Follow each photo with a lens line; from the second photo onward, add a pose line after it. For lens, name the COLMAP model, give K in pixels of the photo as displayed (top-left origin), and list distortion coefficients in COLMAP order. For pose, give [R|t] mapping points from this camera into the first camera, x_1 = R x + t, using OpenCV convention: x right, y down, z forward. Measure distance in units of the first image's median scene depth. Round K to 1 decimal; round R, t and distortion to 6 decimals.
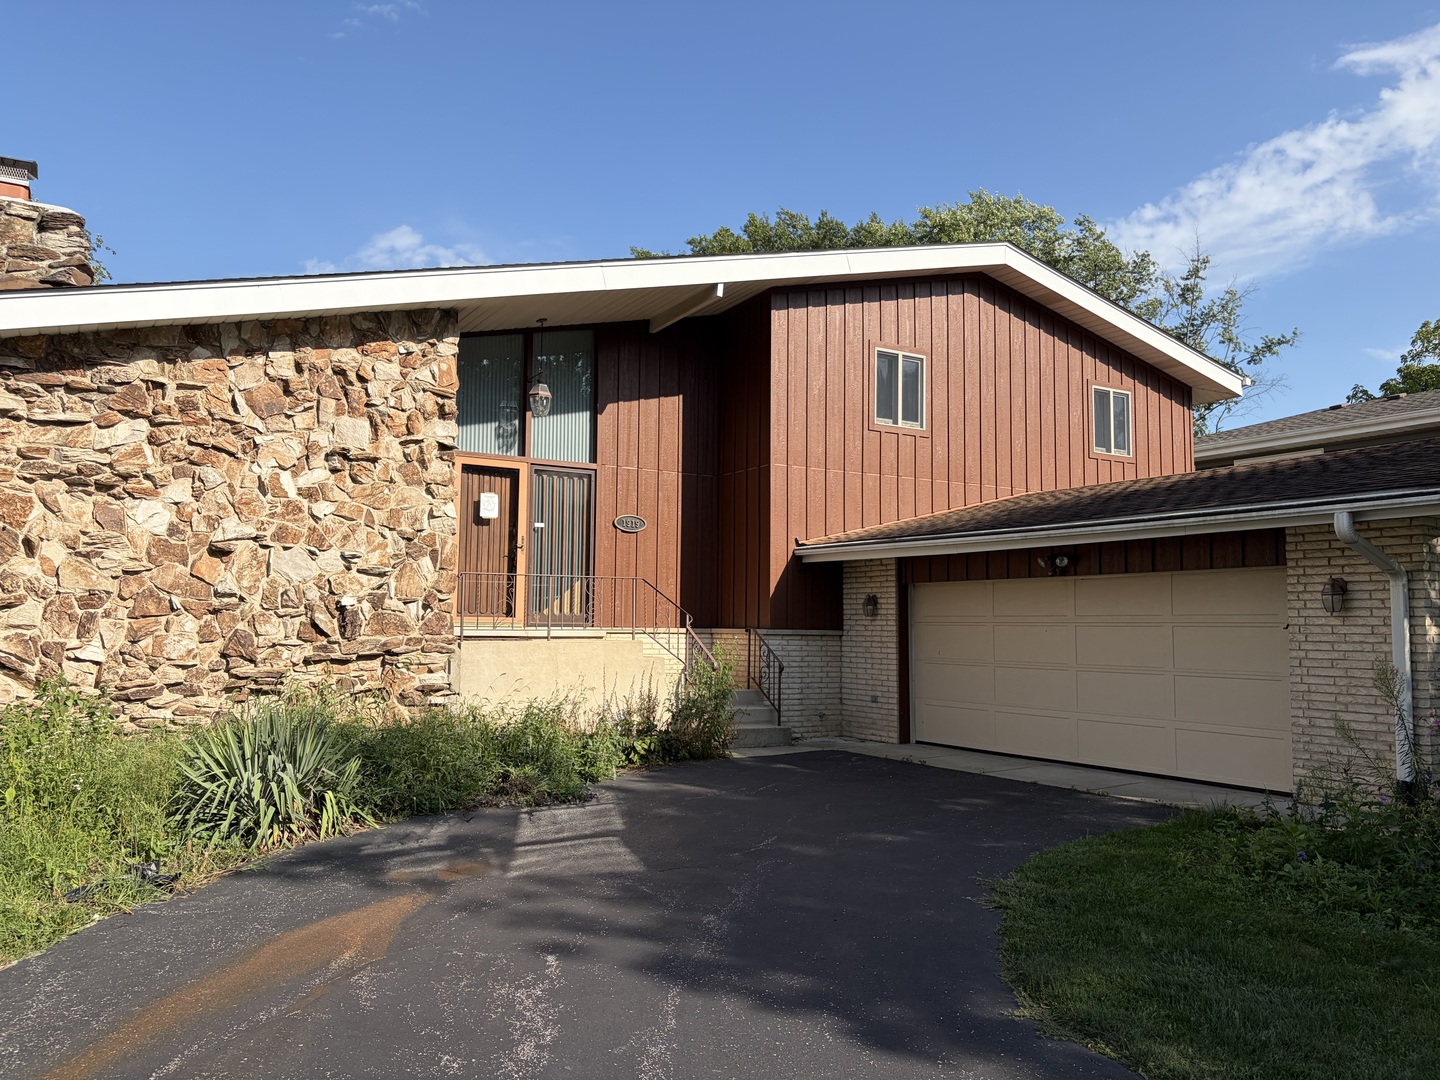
lens RADIAL K [[1111.3, 0, 710.1], [0, 1111.3, 536.8], [0, 0, 1]] dist [0.076557, -0.021134]
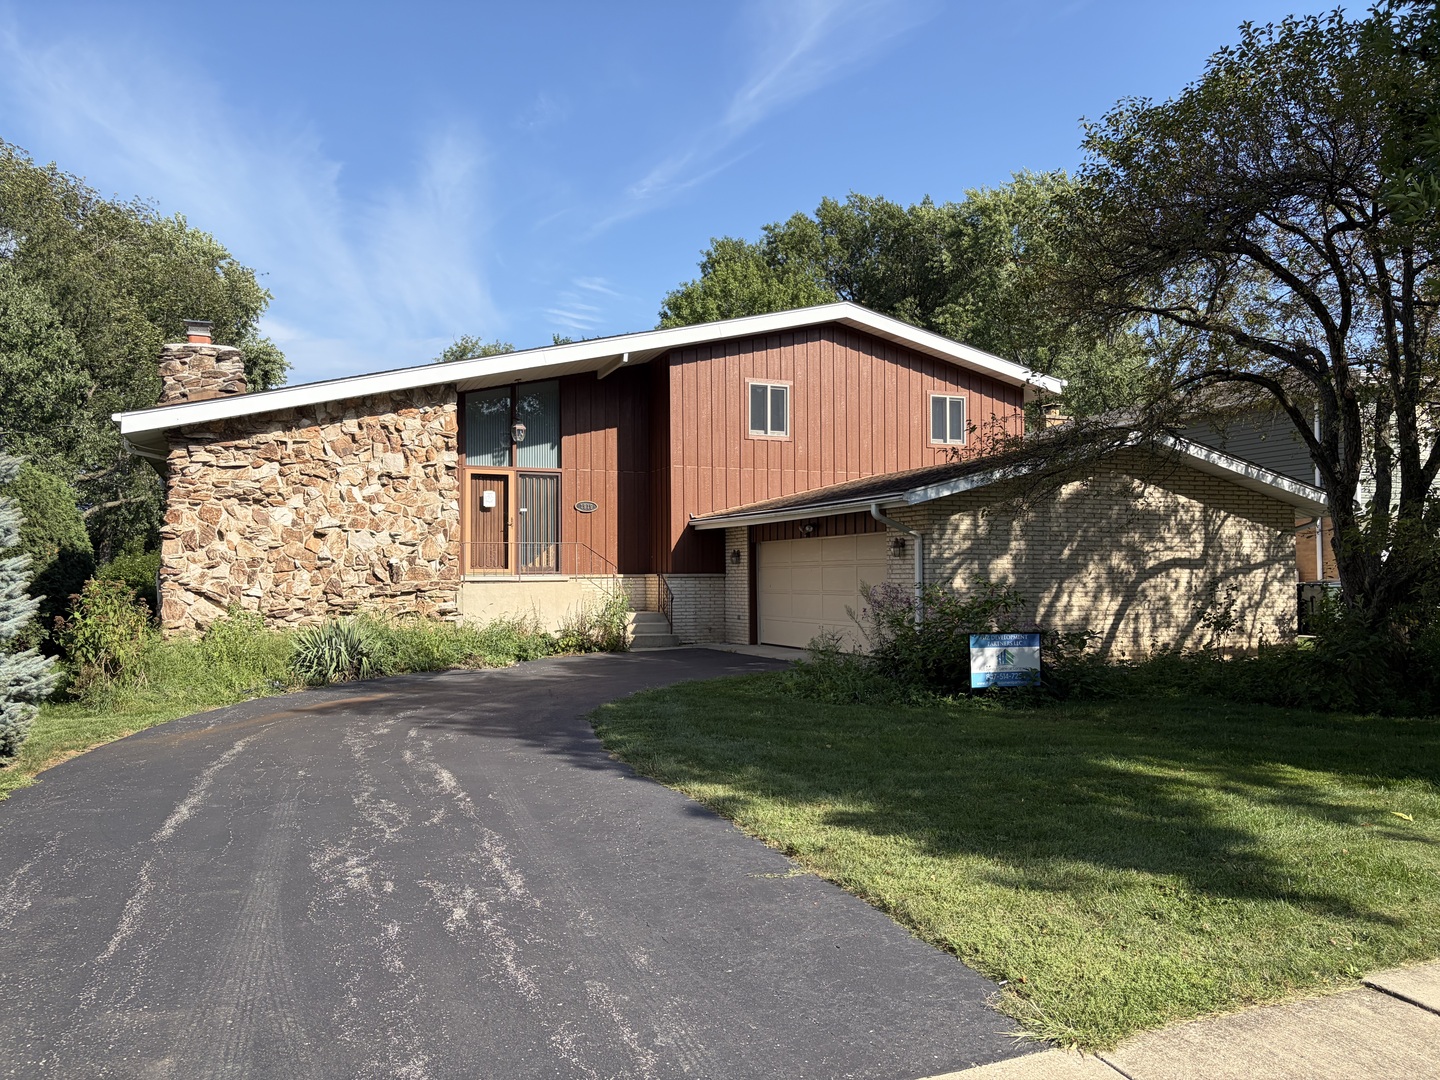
lens RADIAL K [[1111.3, 0, 729.4], [0, 1111.3, 543.9], [0, 0, 1]] dist [0.076557, -0.021134]
pose [[0.992152, -0.021128, -0.123240, 0.382369], [0.027465, 0.998374, 0.049957, -0.038876], [0.121984, -0.052950, 0.991119, -0.611604]]
